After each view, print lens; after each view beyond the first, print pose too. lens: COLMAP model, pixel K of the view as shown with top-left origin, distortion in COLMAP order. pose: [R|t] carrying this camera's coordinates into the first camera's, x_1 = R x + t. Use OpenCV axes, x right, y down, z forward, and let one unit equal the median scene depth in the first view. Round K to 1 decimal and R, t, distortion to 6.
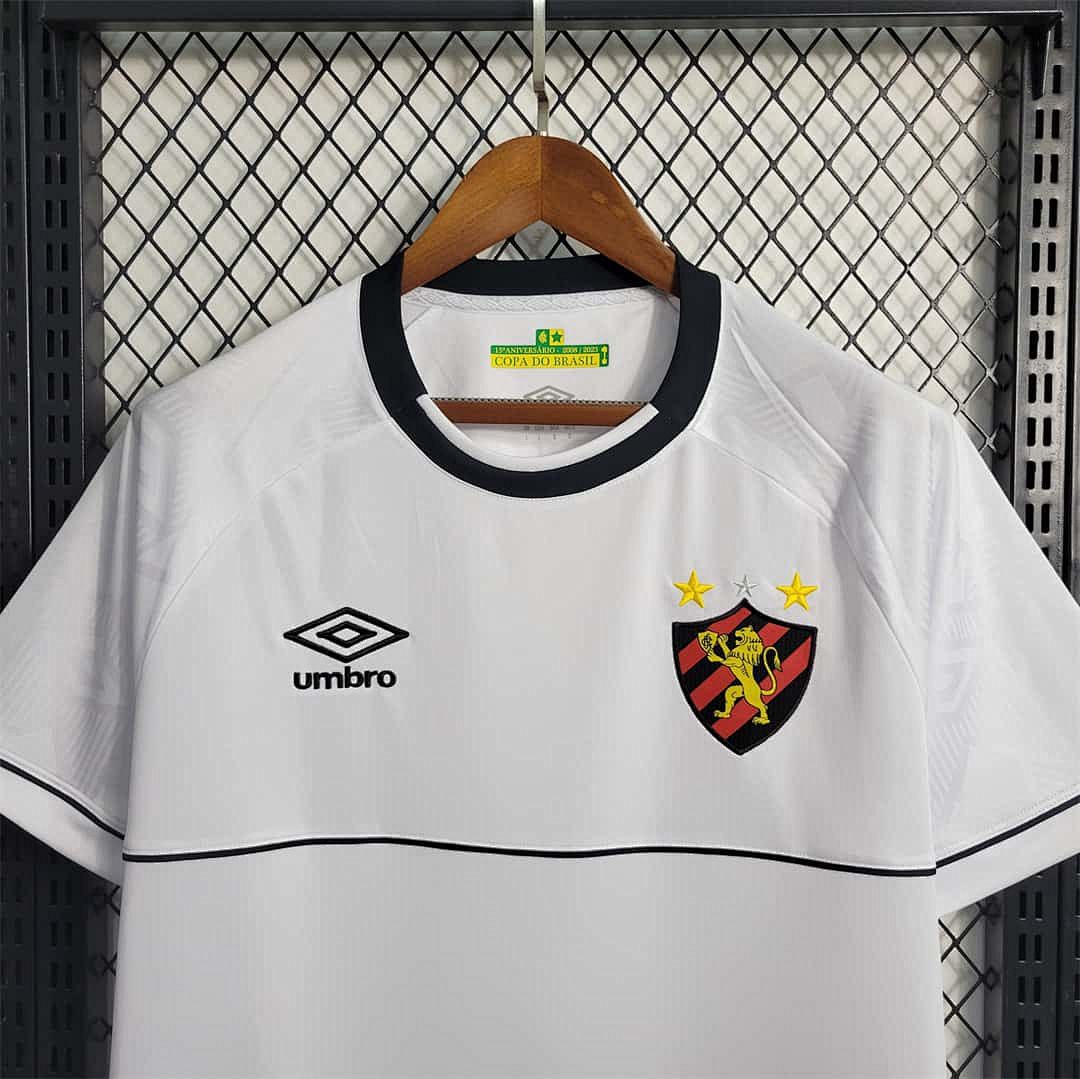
lens RADIAL K [[1137.2, 0, 537.4], [0, 1137.2, 556.0], [0, 0, 1]] dist [0.020666, 0.052118]
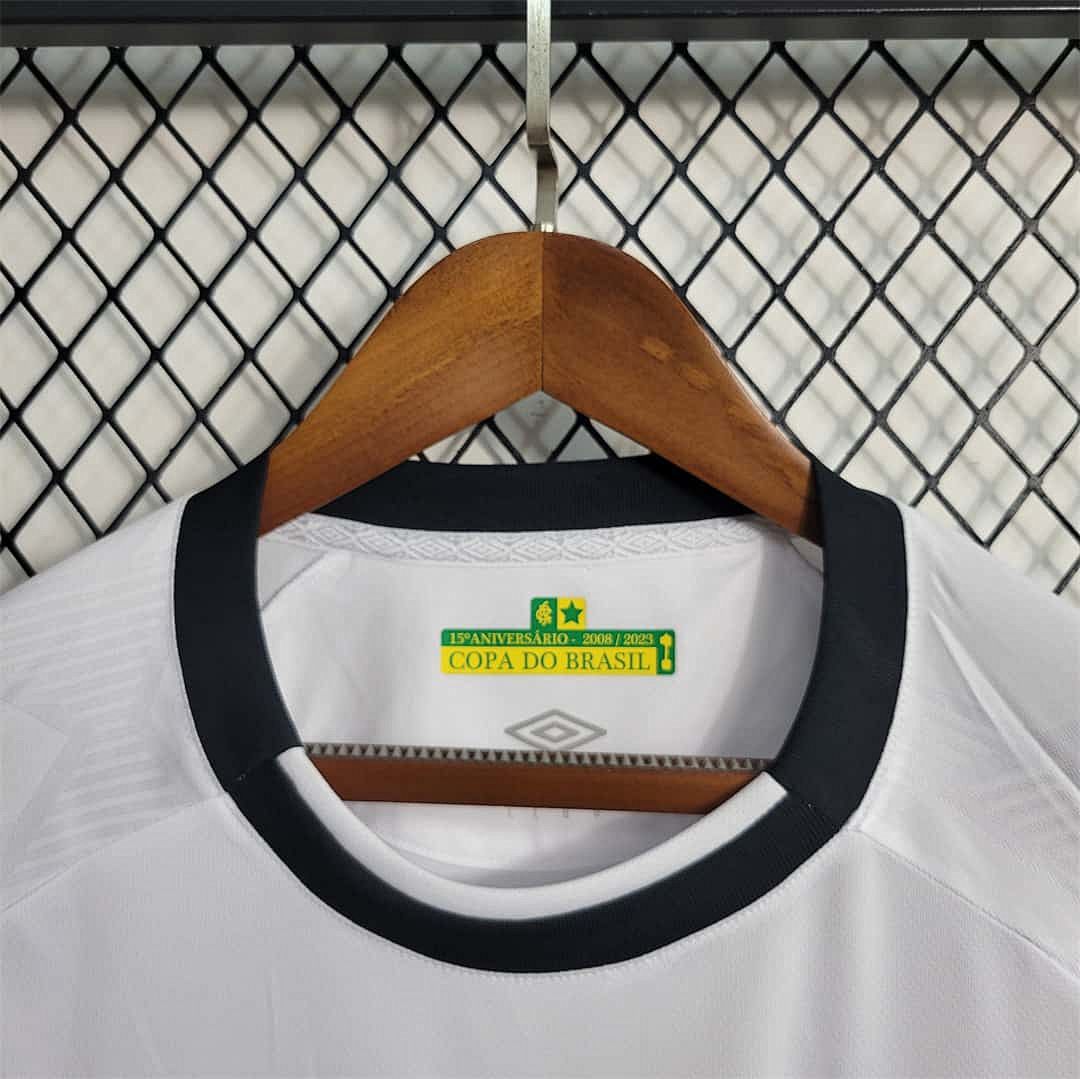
lens RADIAL K [[1142.9, 0, 540.0], [0, 1142.9, 539.5], [0, 0, 1]] dist [-0.005422, 0.005415]
pose [[0.999862, 0.007015, -0.015030, 0.010341], [-0.008725, 0.993103, -0.116924, -0.165977], [0.014106, 0.117039, 0.993027, 0.492055]]
